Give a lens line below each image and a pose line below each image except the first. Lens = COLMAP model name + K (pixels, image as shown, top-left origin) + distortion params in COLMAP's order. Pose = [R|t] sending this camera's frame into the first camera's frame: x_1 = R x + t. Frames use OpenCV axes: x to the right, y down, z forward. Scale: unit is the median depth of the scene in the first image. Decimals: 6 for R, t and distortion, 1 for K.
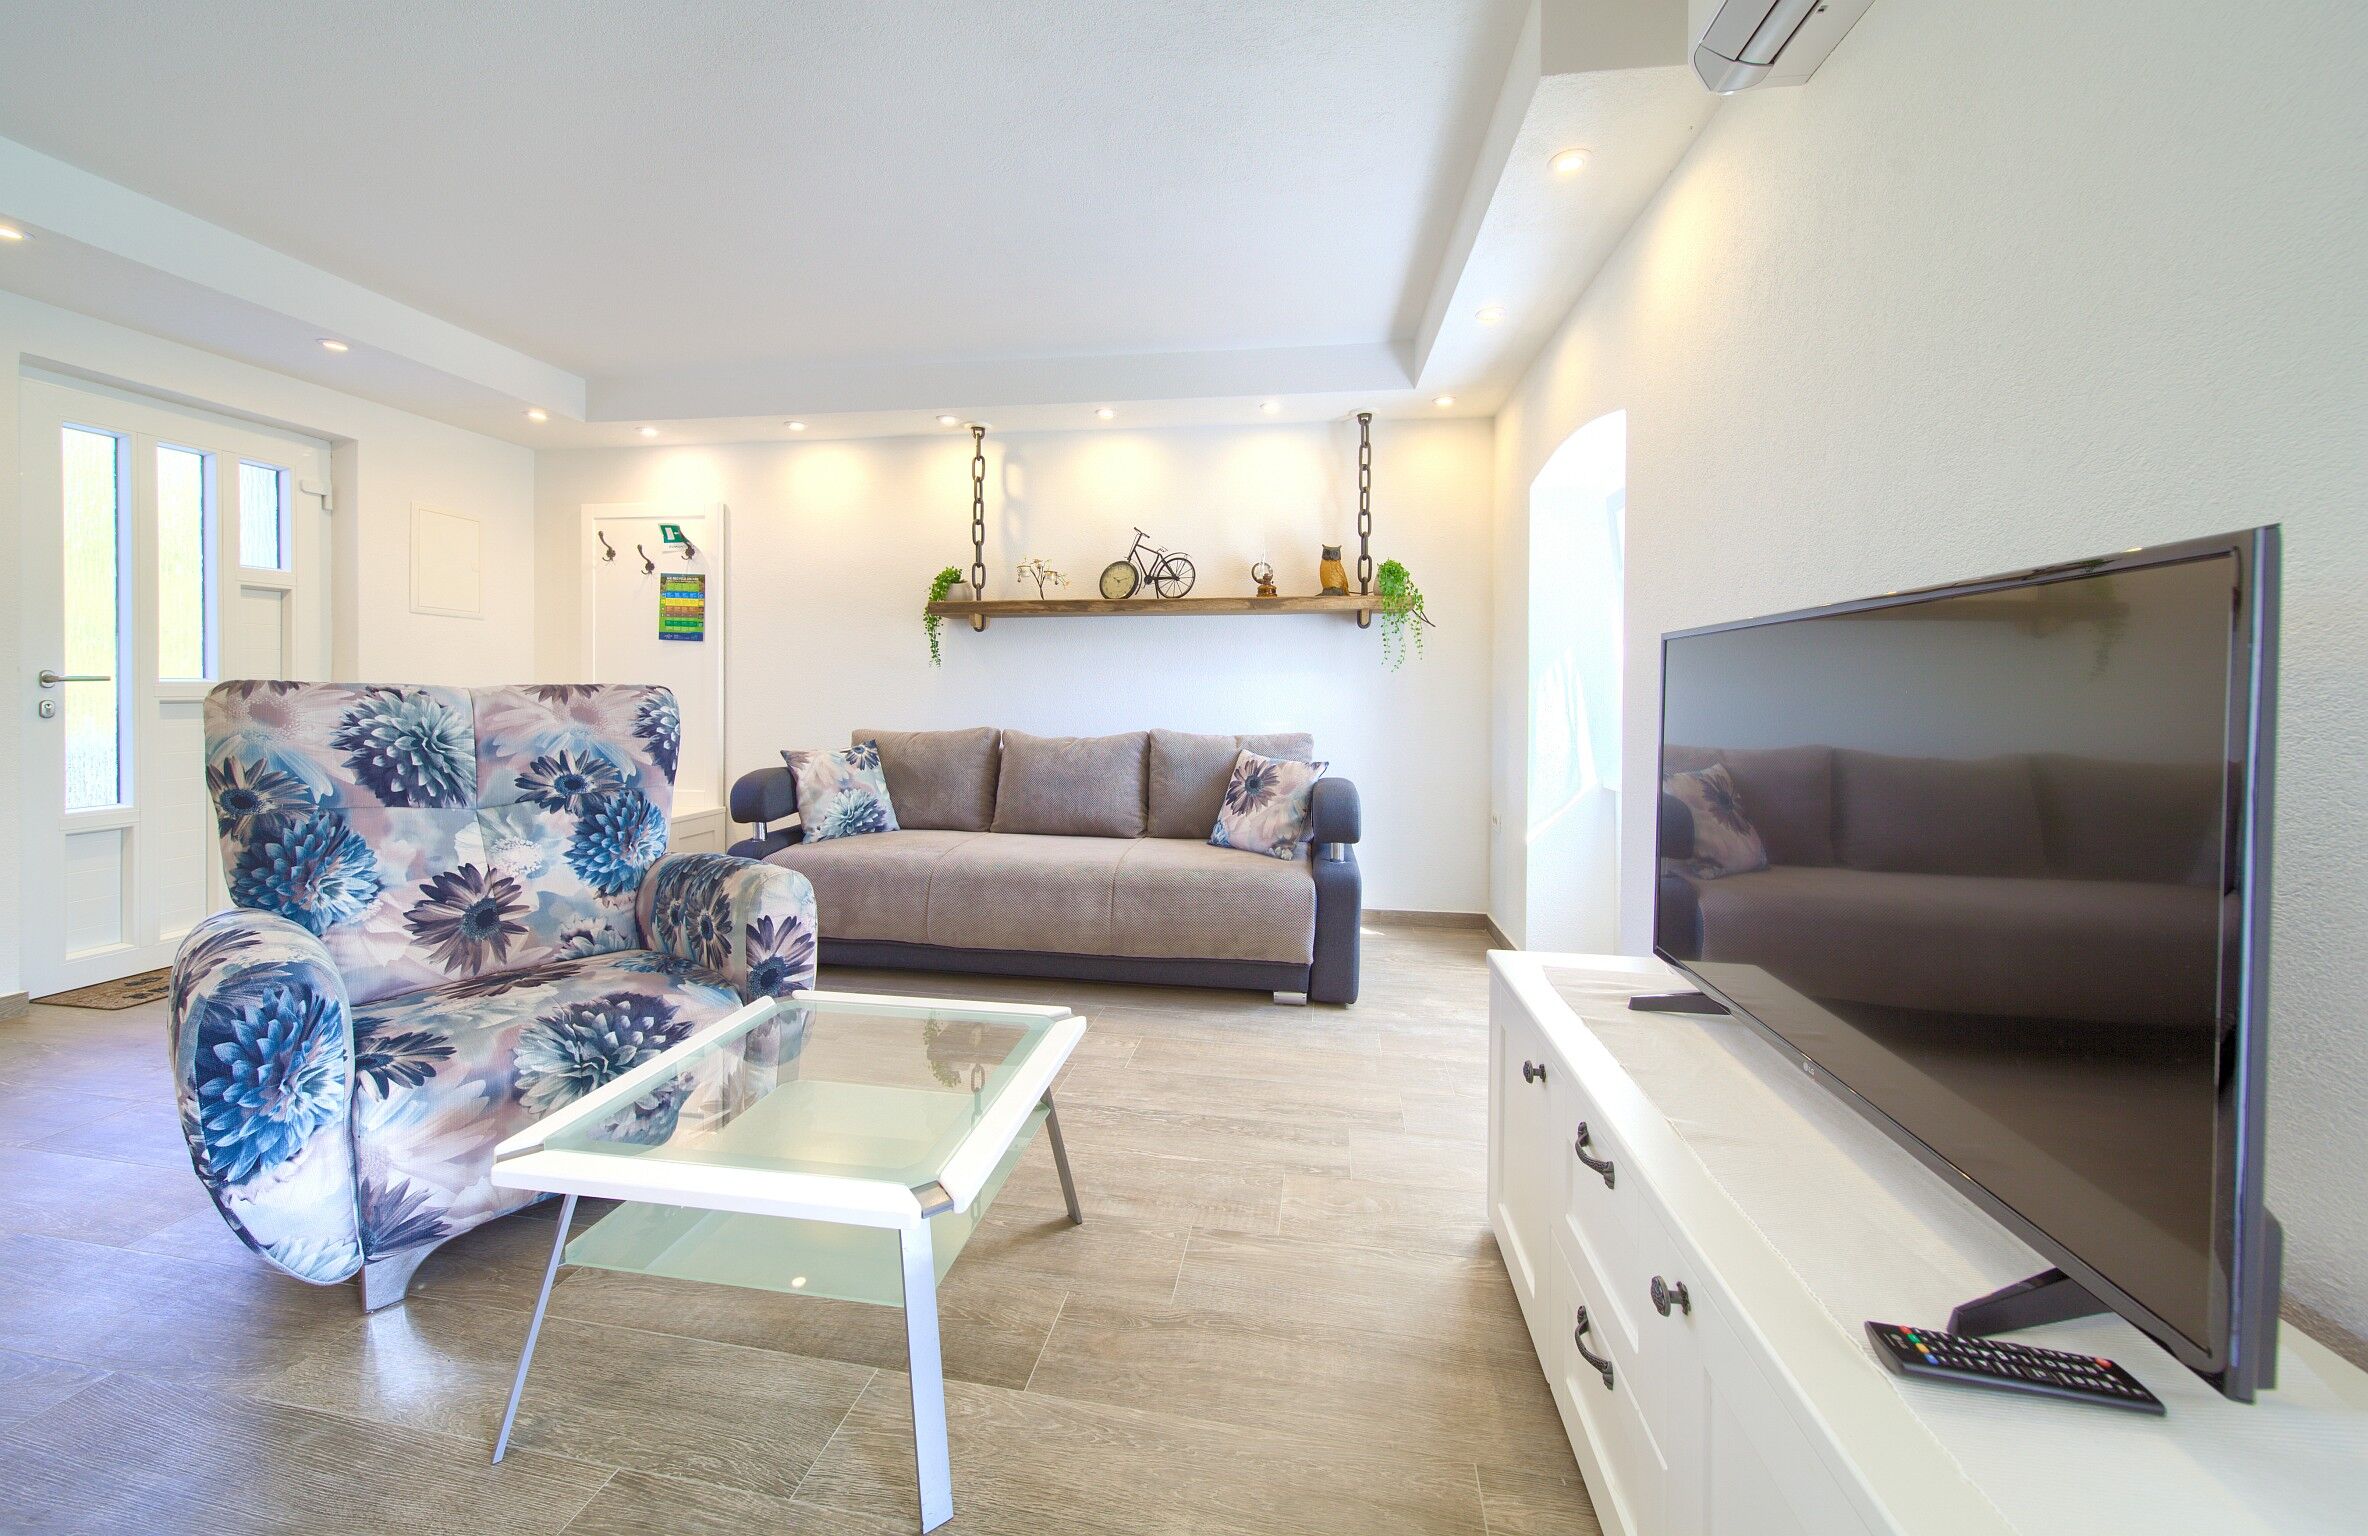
lens RADIAL K [[857.3, 0, 1172.2], [0, 857.3, 704.0], [0, 0, 1]] dist [0.000797, 0.000106]
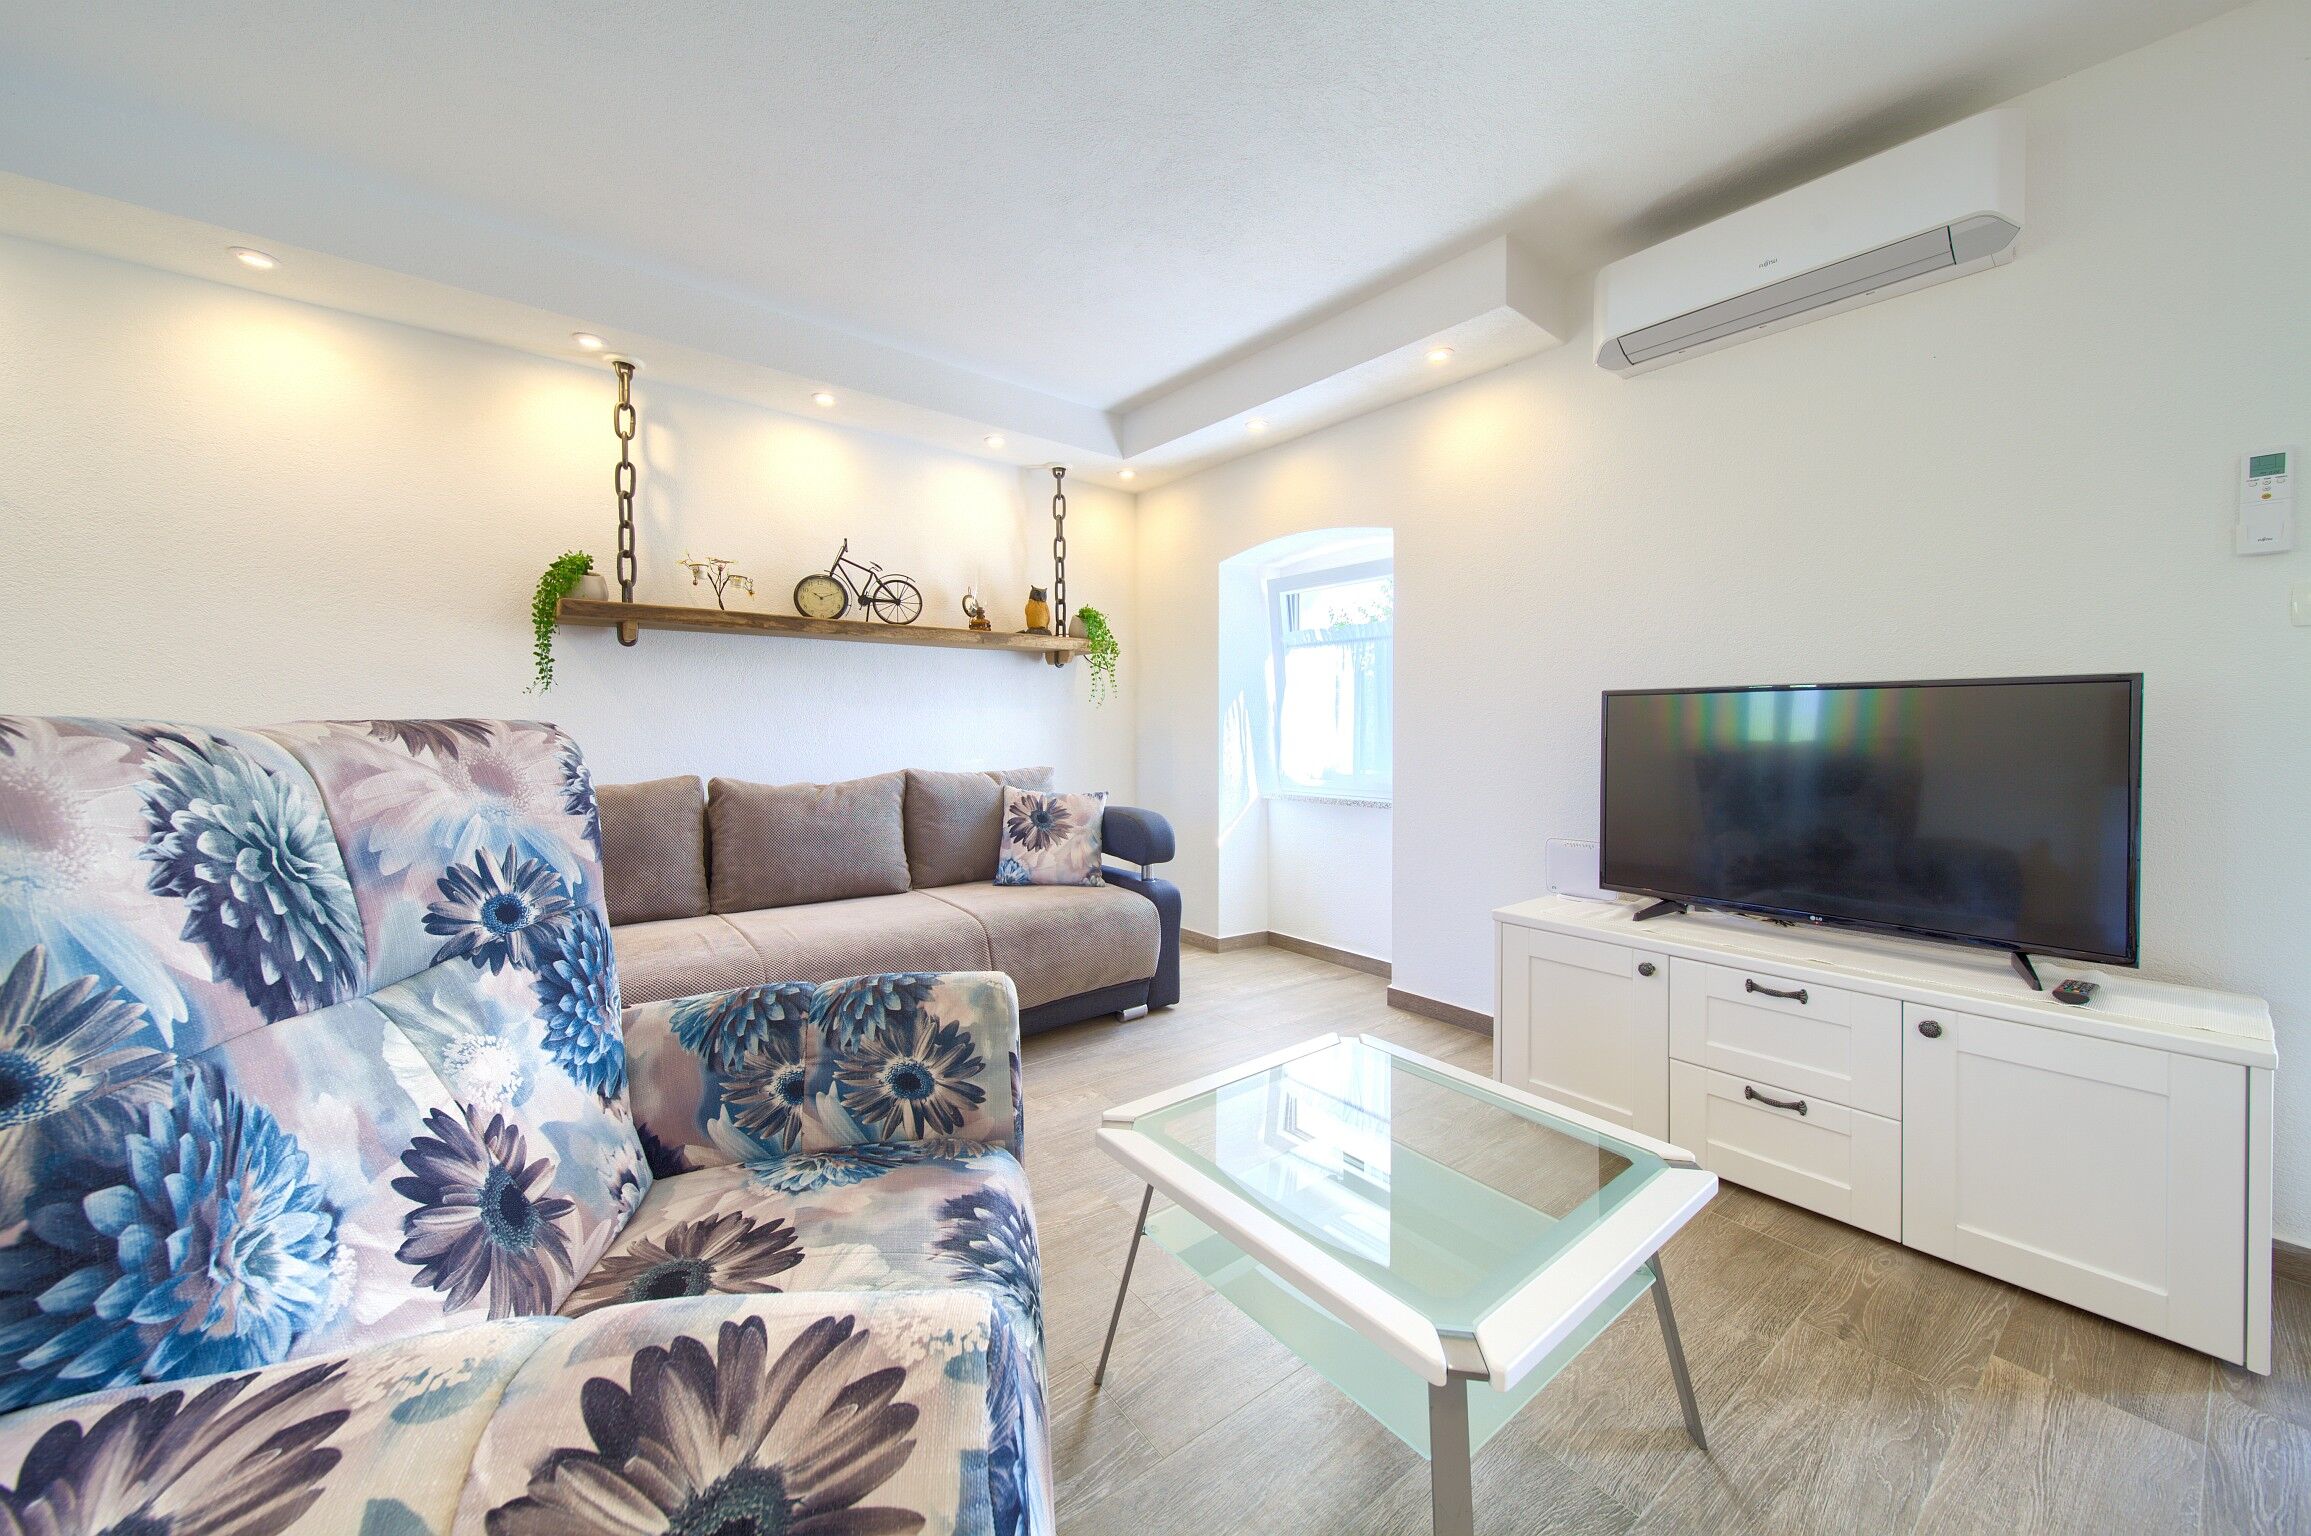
lens RADIAL K [[827.2, 0, 1125.9], [0, 827.2, 735.7], [0, 0, 1]] dist [-0.000794, -0.000331]
pose [[0.689166, -0.012357, 0.724498, -0.827394], [0.013015, 0.999904, 0.004674, -0.011408], [-0.724487, 0.006208, 0.689261, 0.395247]]
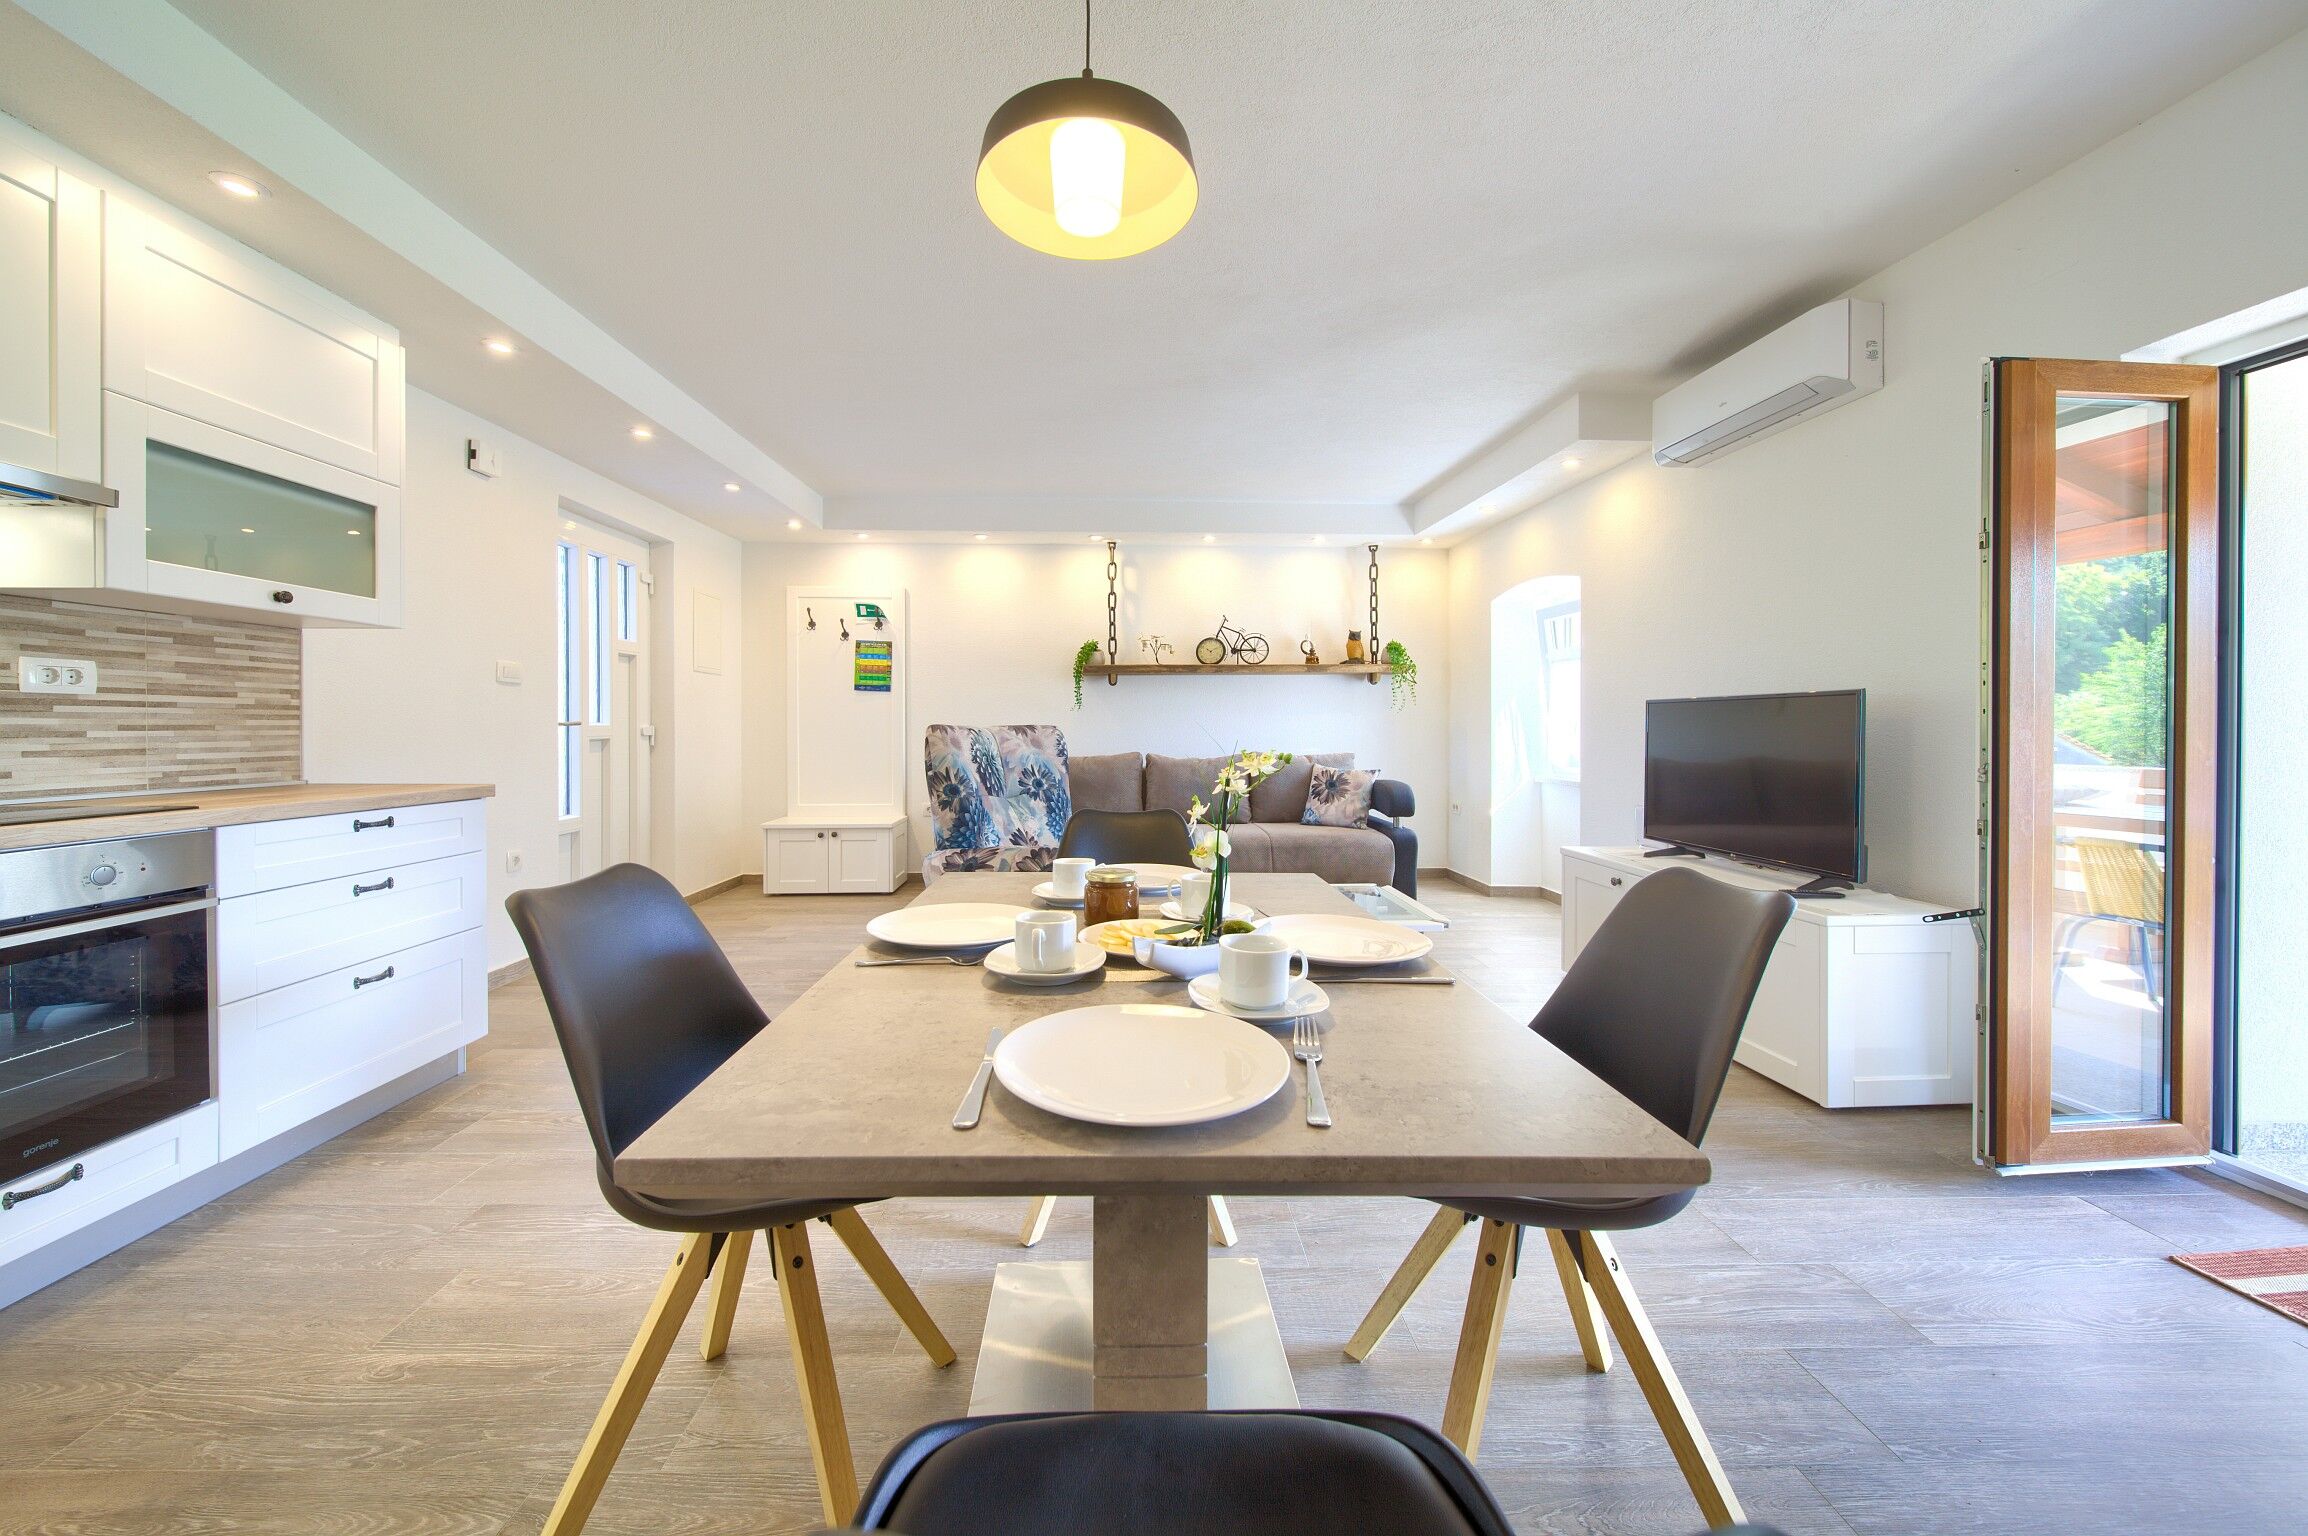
lens RADIAL K [[831.2, 0, 1125.9], [0, 831.2, 733.4], [0, 0, 1]] dist [-0.003275, -0.000568]
pose [[0.982789, -0.009621, 0.184482, -0.858235], [0.010595, 0.999935, -0.004296, 0.001786], [-0.184428, 0.006176, 0.982827, -0.669703]]
